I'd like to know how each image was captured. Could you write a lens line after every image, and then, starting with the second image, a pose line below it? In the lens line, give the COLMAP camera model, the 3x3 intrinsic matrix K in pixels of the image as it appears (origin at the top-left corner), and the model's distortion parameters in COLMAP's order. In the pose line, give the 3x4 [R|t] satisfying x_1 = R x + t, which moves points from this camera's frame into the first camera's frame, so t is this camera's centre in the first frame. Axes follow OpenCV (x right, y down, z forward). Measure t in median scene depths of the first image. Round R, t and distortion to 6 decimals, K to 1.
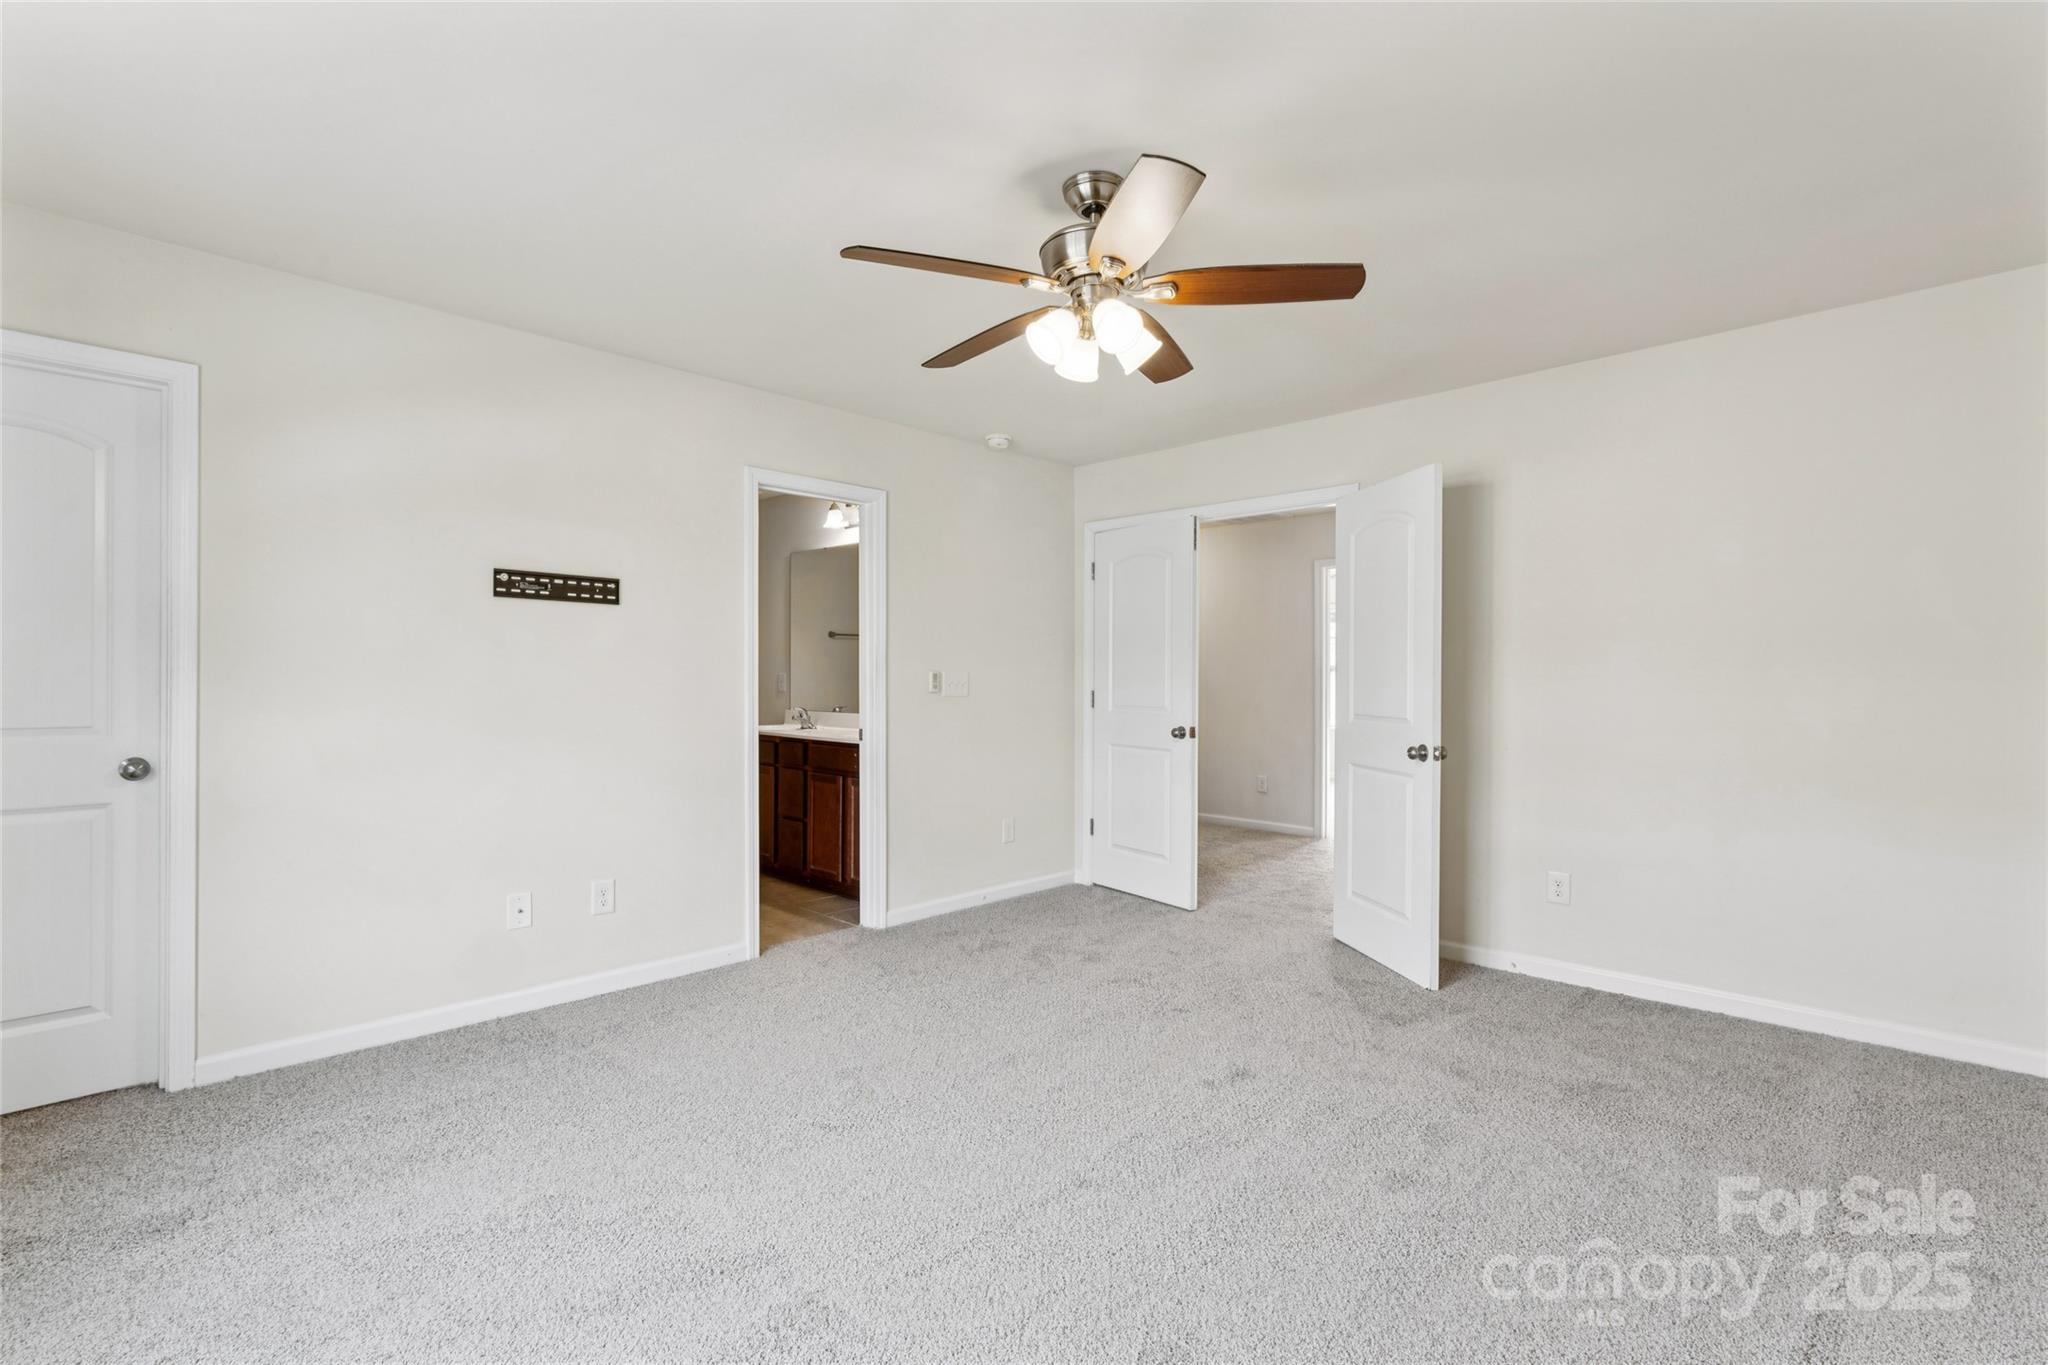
lens RADIAL K [[933.0, 0, 1012.6], [0, 933.0, 678.4], [0, 0, 1]] dist [-0.000743, -0.000386]
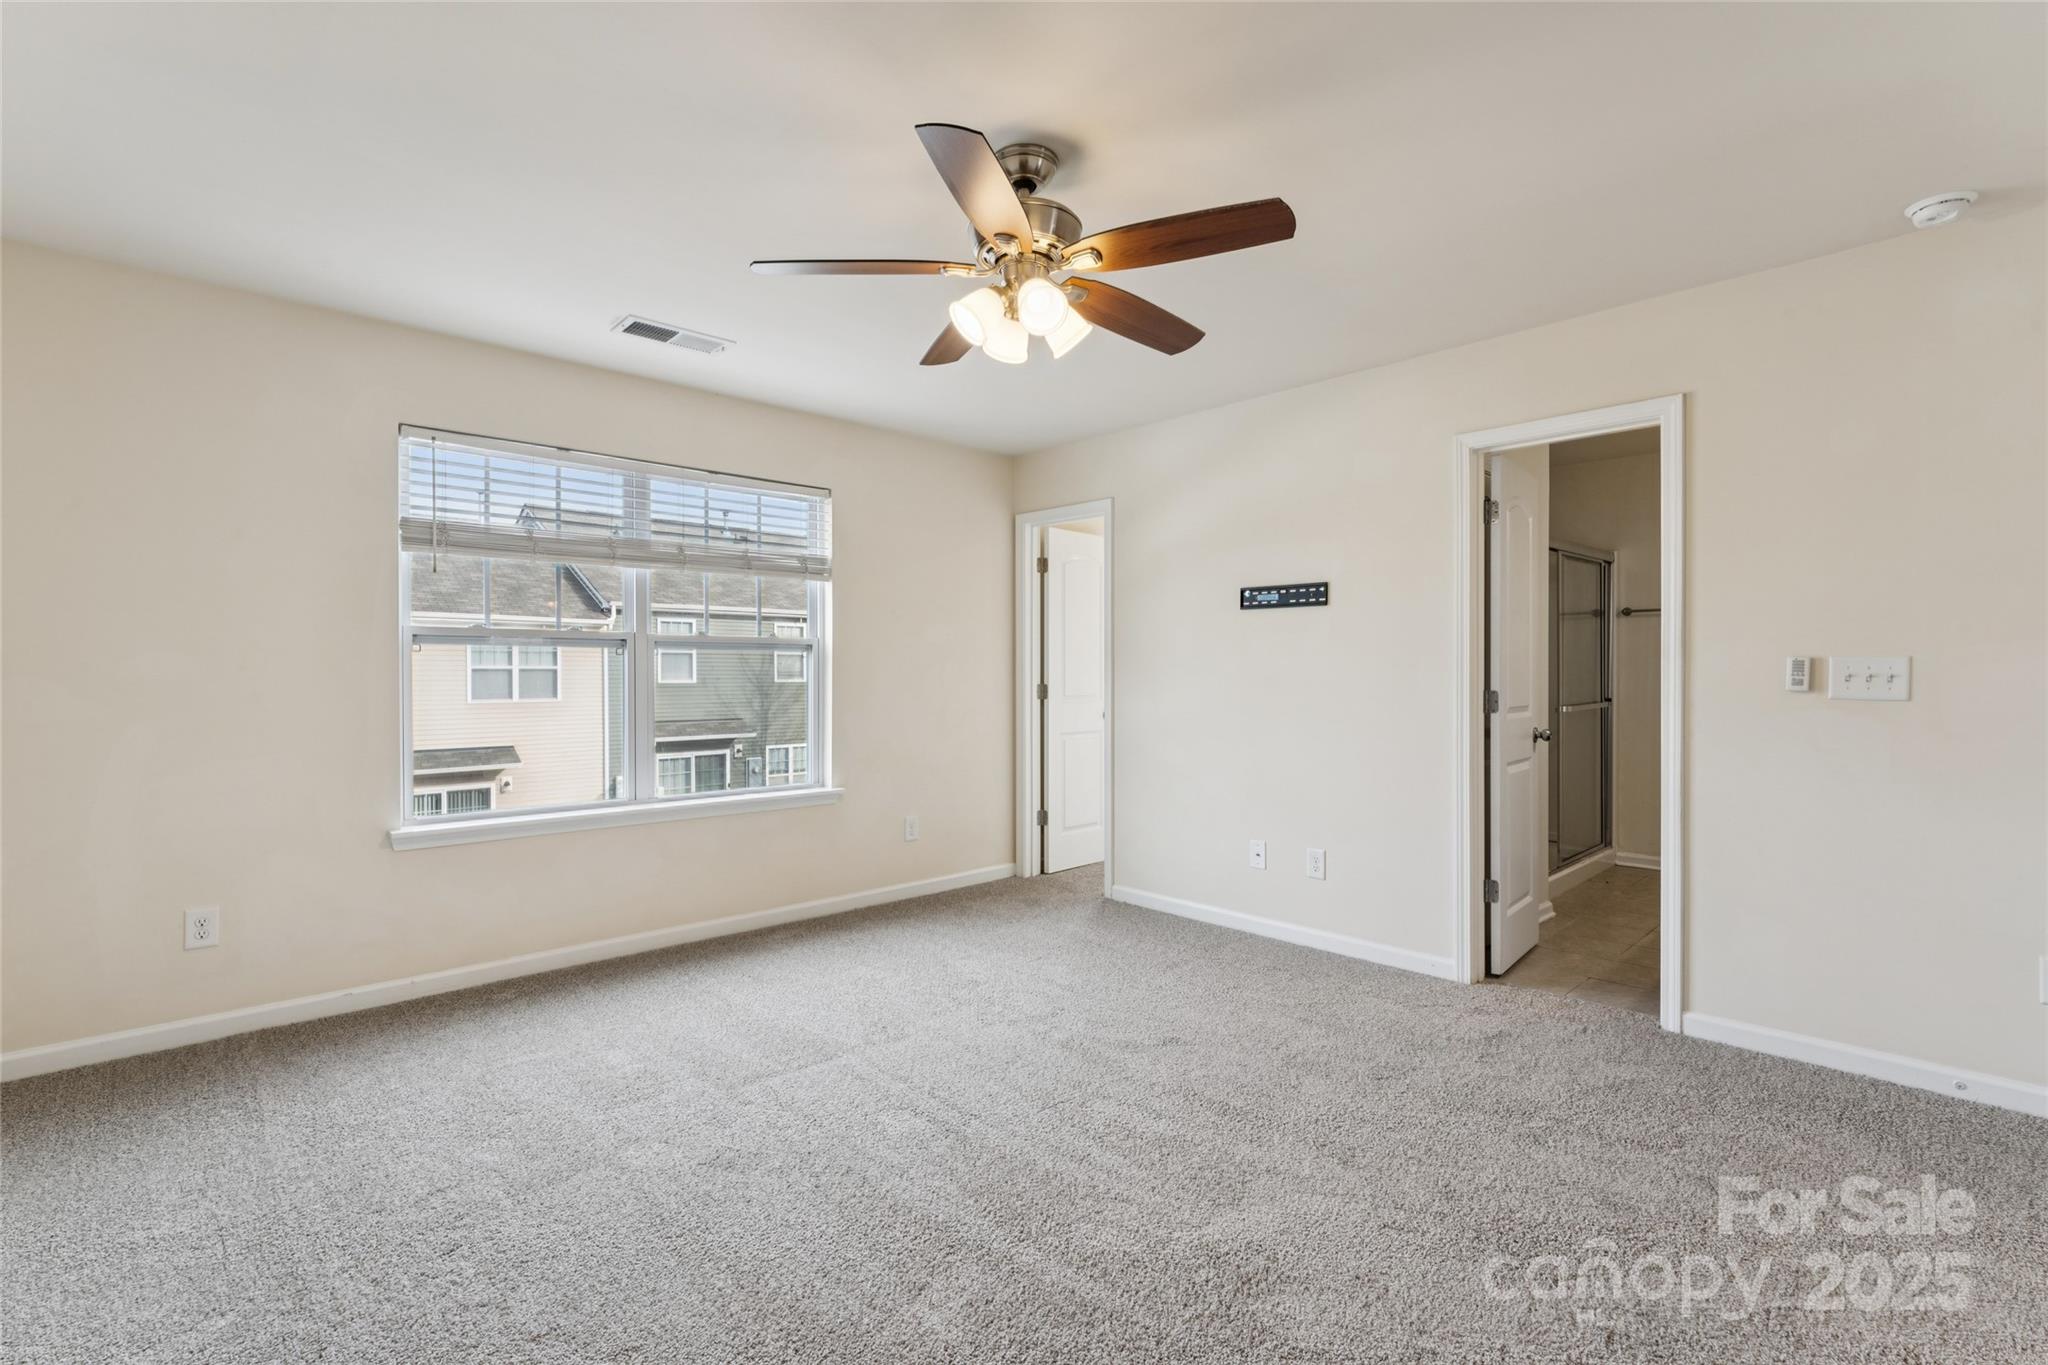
lens RADIAL K [[933.0, 0, 1013.8], [0, 933.0, 680.5], [0, 0, 1]] dist [-0.000743, -0.000386]
pose [[-0.047606, 0.009069, -0.998825, 0.713674], [0.008353, 0.999927, 0.008681, -0.002054], [0.998831, -0.007930, -0.047678, 0.686800]]
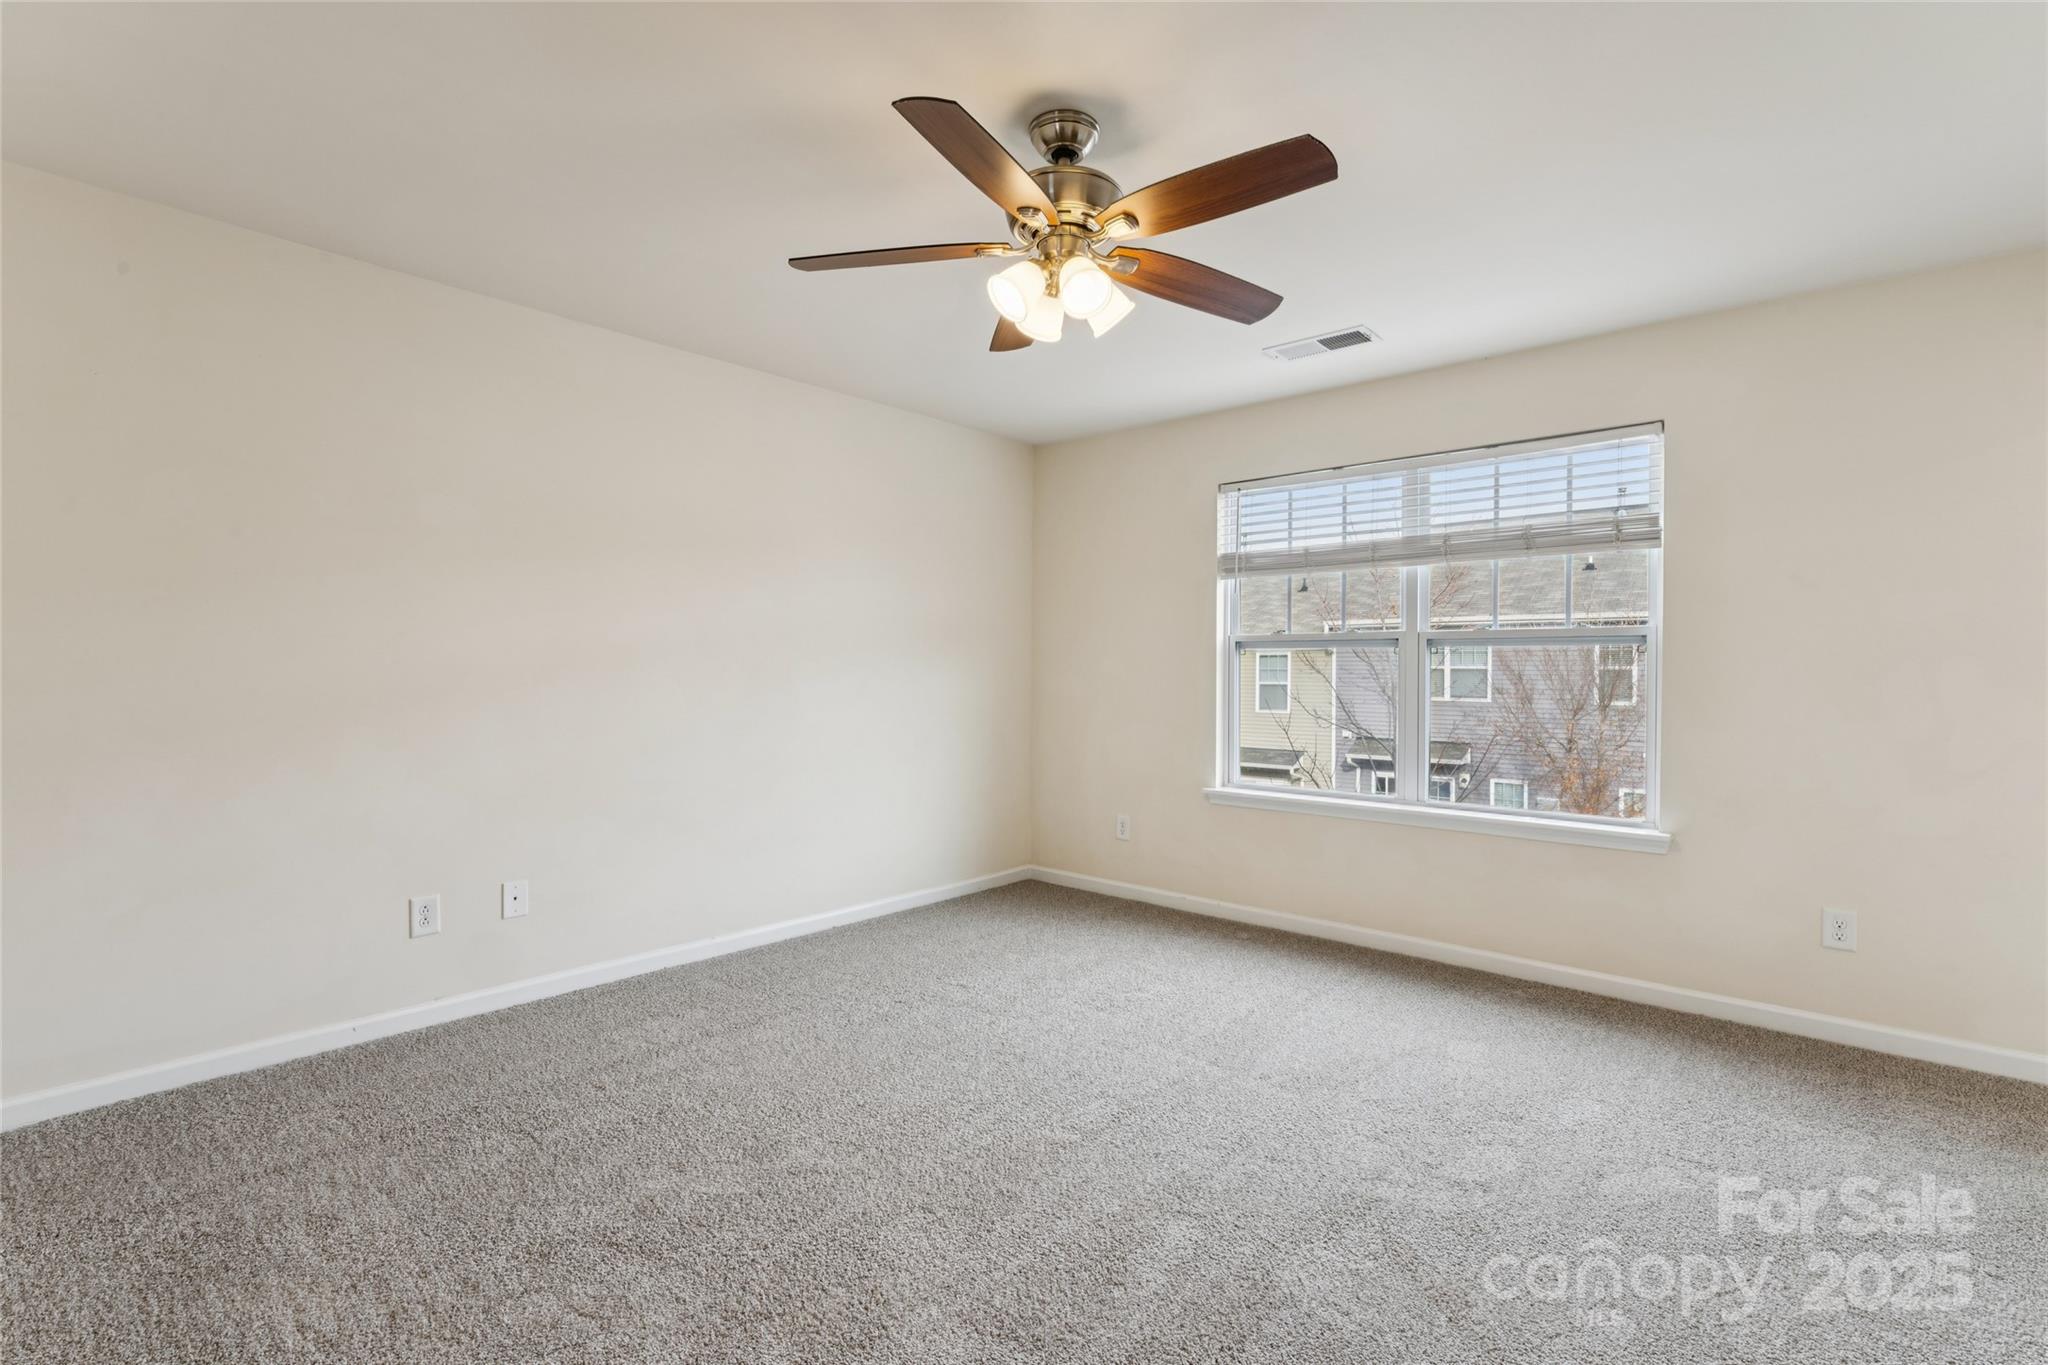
lens RADIAL K [[933.0, 0, 1029.3], [0, 933.0, 676.3], [0, 0, 1]] dist [-0.000743, -0.000386]
pose [[-0.998922, -0.003772, -0.046275, 0.115091], [-0.003678, 0.999991, -0.002106, 0.003395], [0.046283, -0.001934, -0.998927, 1.273121]]
